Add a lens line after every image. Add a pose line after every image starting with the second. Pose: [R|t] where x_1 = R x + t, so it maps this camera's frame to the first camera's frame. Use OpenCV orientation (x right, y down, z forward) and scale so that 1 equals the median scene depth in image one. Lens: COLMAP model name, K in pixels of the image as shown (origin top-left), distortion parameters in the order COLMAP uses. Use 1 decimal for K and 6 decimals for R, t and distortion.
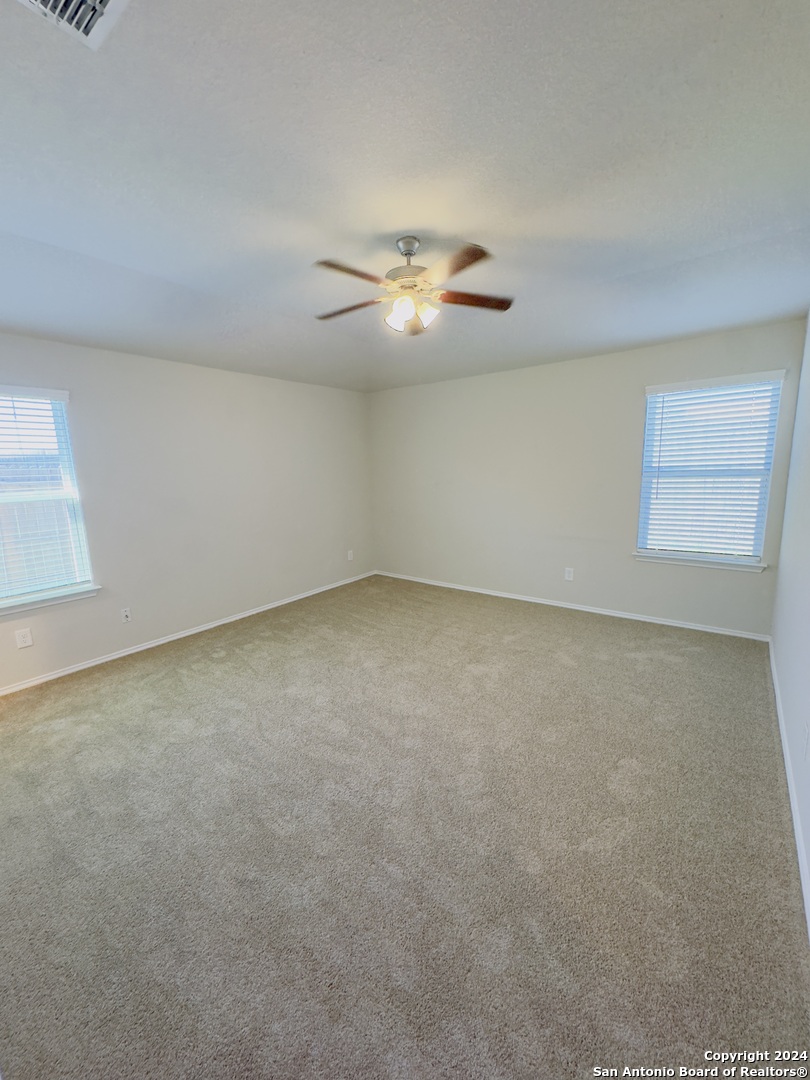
lens RADIAL K [[427.8, 0, 407.3], [0, 427.8, 543.7], [0, 0, 1]] dist [-0.003168, 0.000888]
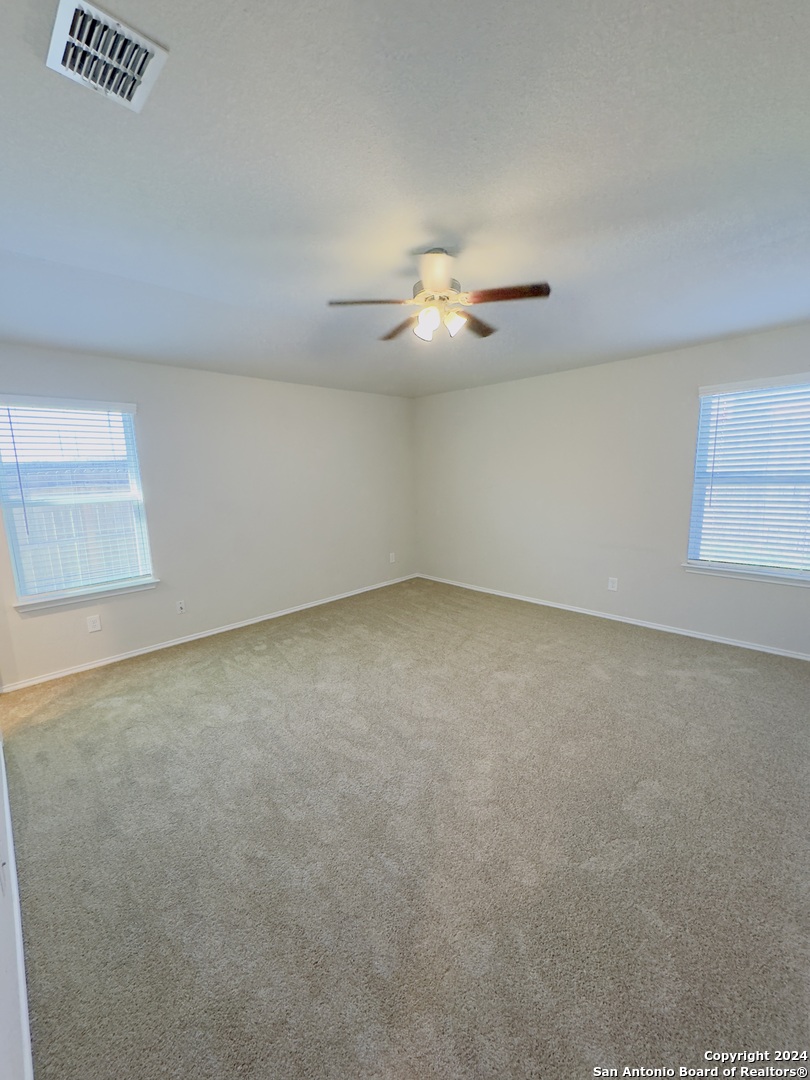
lens RADIAL K [[427.8, 0, 407.1], [0, 427.8, 544.3], [0, 0, 1]] dist [-0.003168, 0.000888]
pose [[0.991269, 0.024375, -0.129580, 0.107828], [-0.024945, 0.999685, -0.002775, -0.009352], [0.129472, 0.005983, 0.991565, -0.022365]]
